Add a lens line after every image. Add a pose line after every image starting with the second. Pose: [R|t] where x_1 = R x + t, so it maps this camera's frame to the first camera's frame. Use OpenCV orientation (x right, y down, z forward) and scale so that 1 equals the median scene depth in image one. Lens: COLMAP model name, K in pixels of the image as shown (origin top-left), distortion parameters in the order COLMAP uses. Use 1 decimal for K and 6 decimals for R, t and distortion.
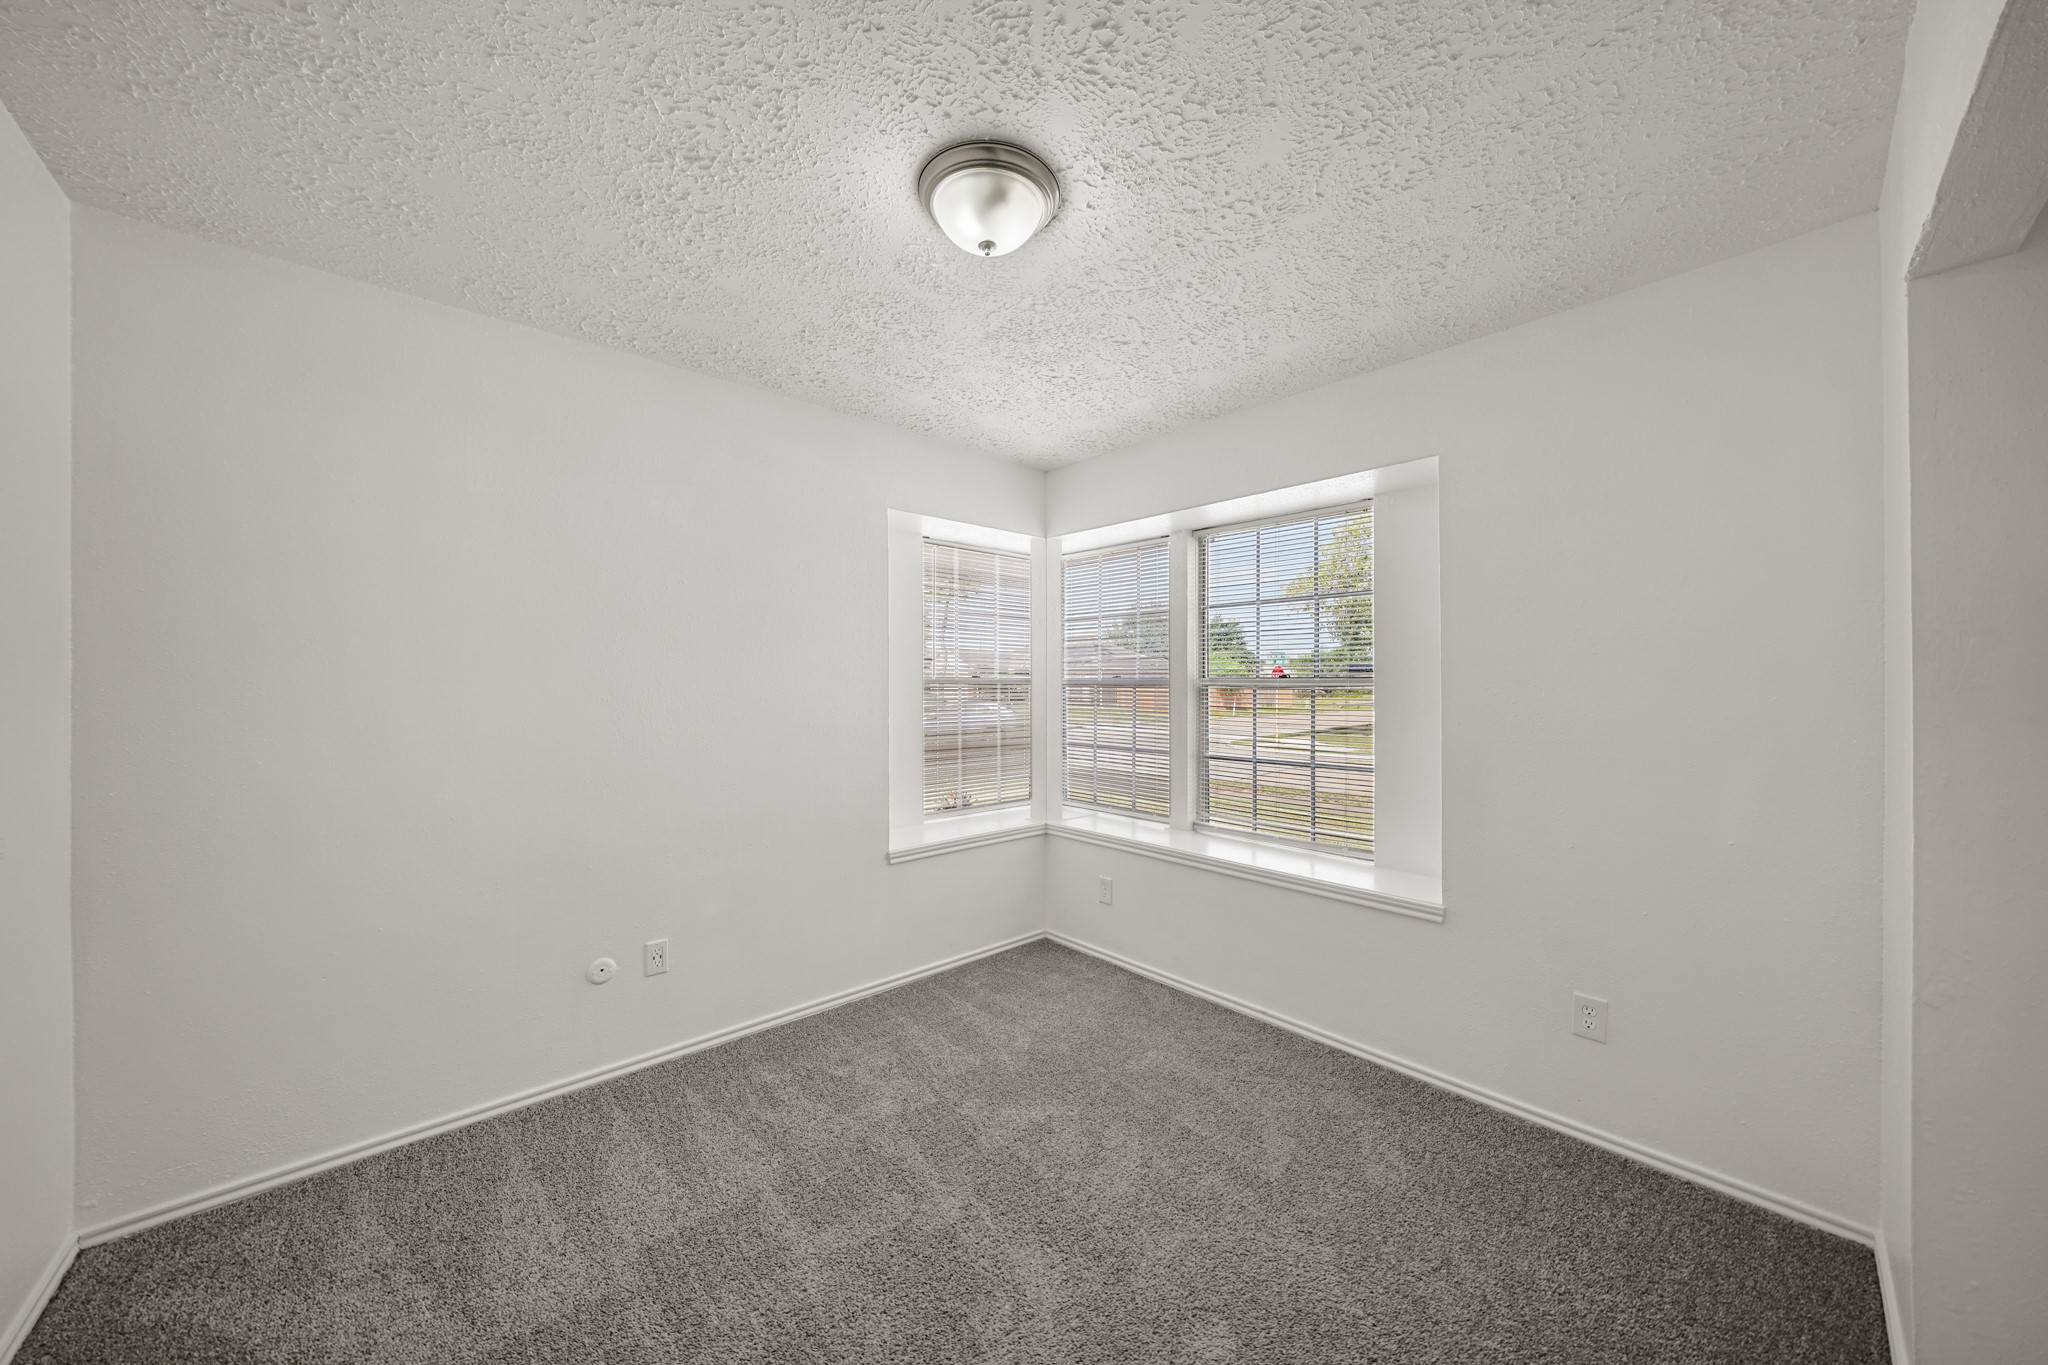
lens RADIAL K [[708.2, 0, 1028.6], [0, 708.2, 697.1], [0, 0, 1]] dist [-0.025114, 0.000103]
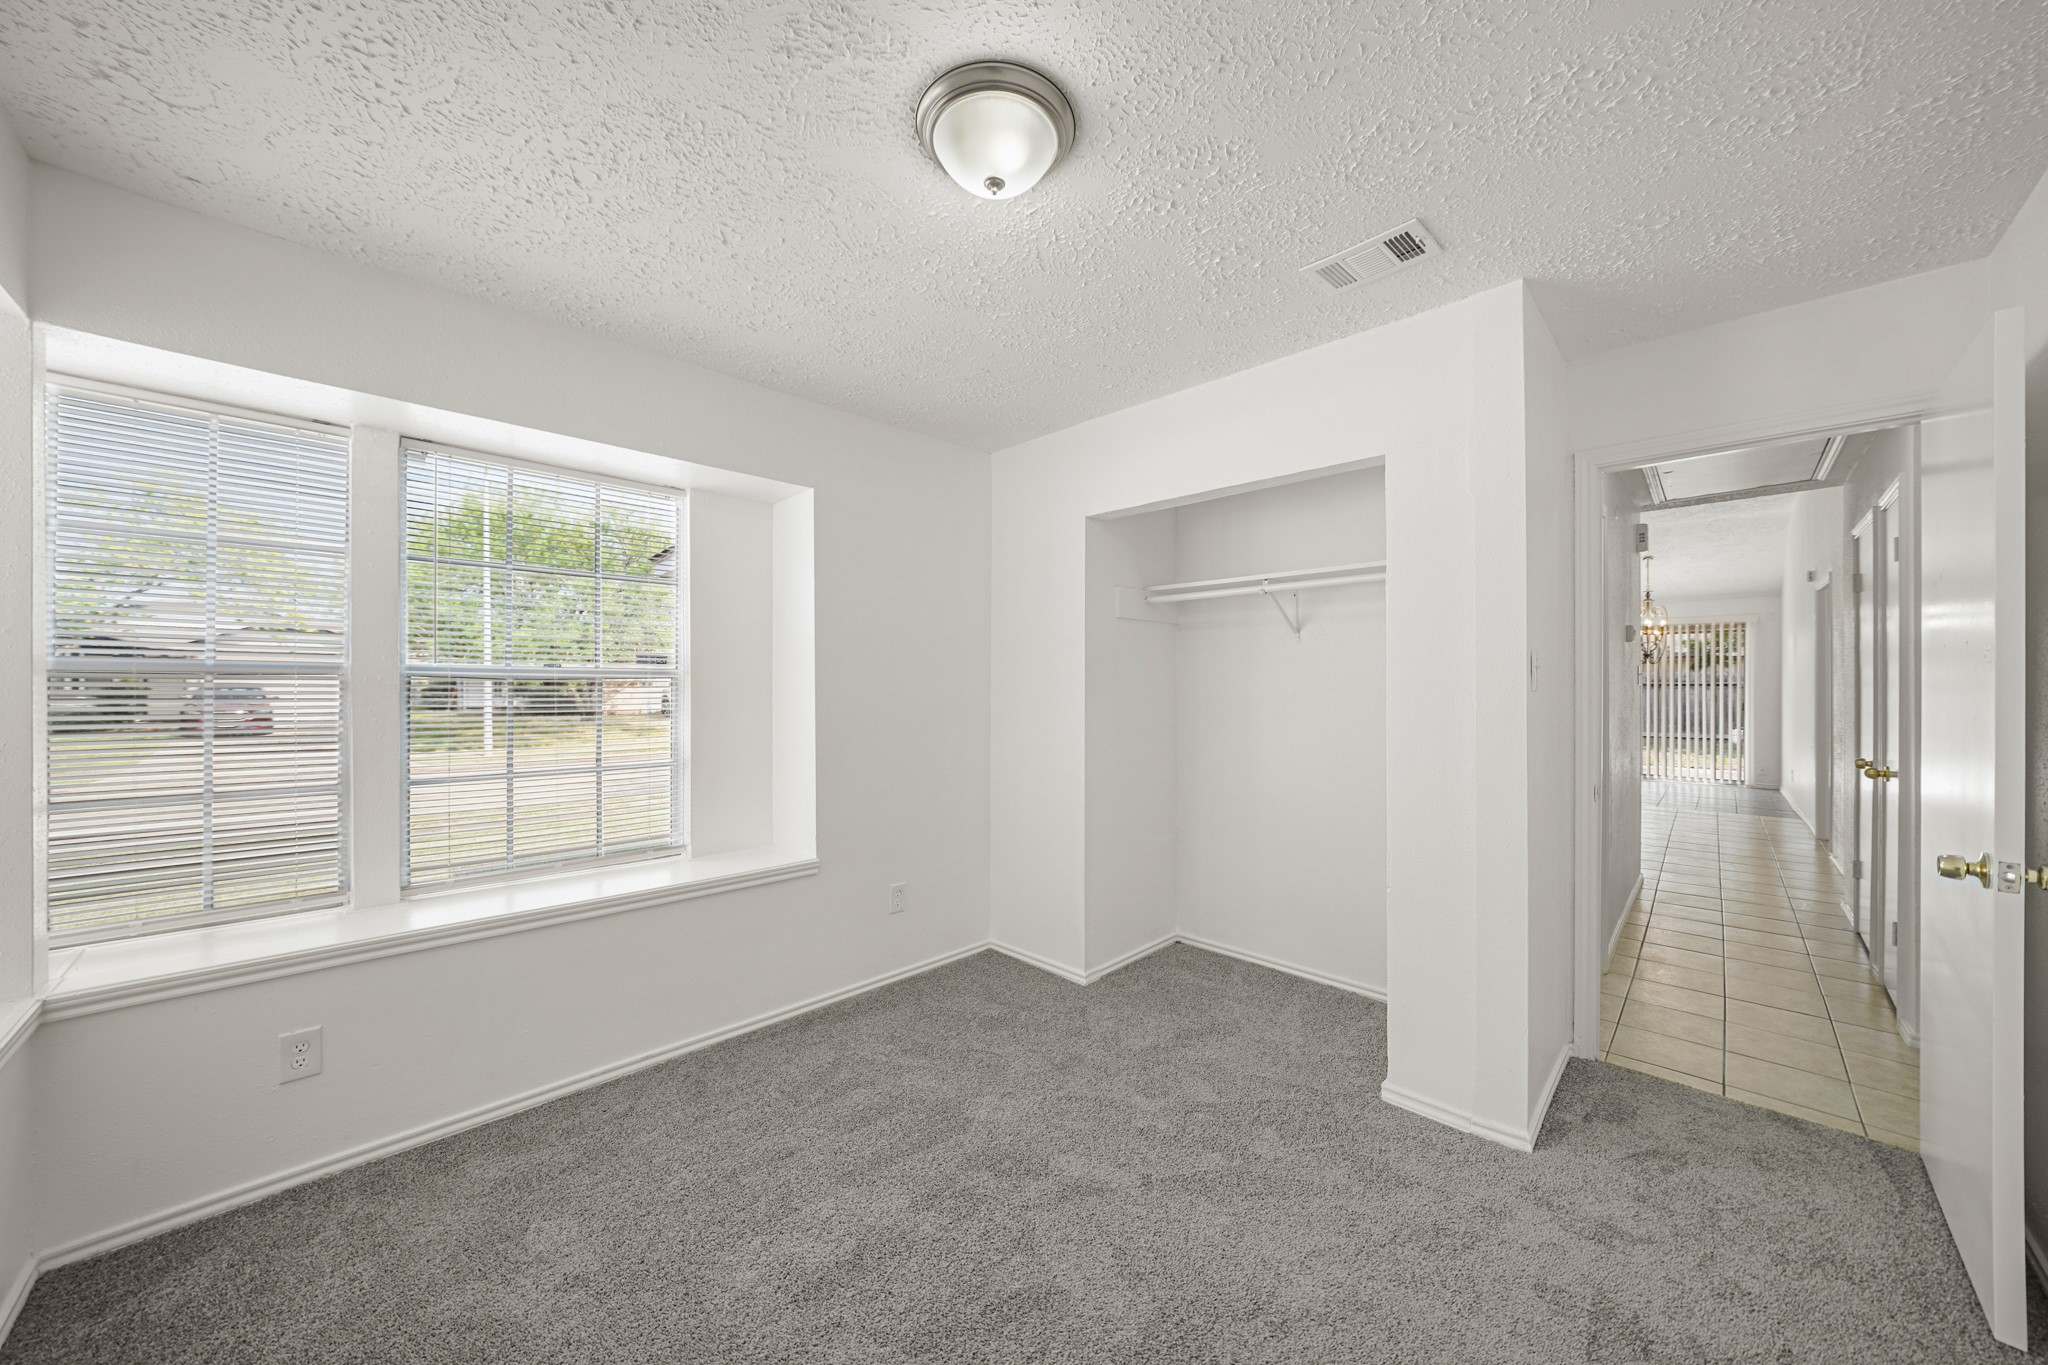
lens RADIAL K [[708.2, 0, 1028.6], [0, 708.2, 697.1], [0, 0, 1]] dist [-0.025114, 0.000103]
pose [[-0.069358, -0.018620, 0.997418, -0.444882], [0.010727, 0.999754, 0.019410, -0.004430], [-0.997534, 0.012046, -0.069141, 0.477294]]
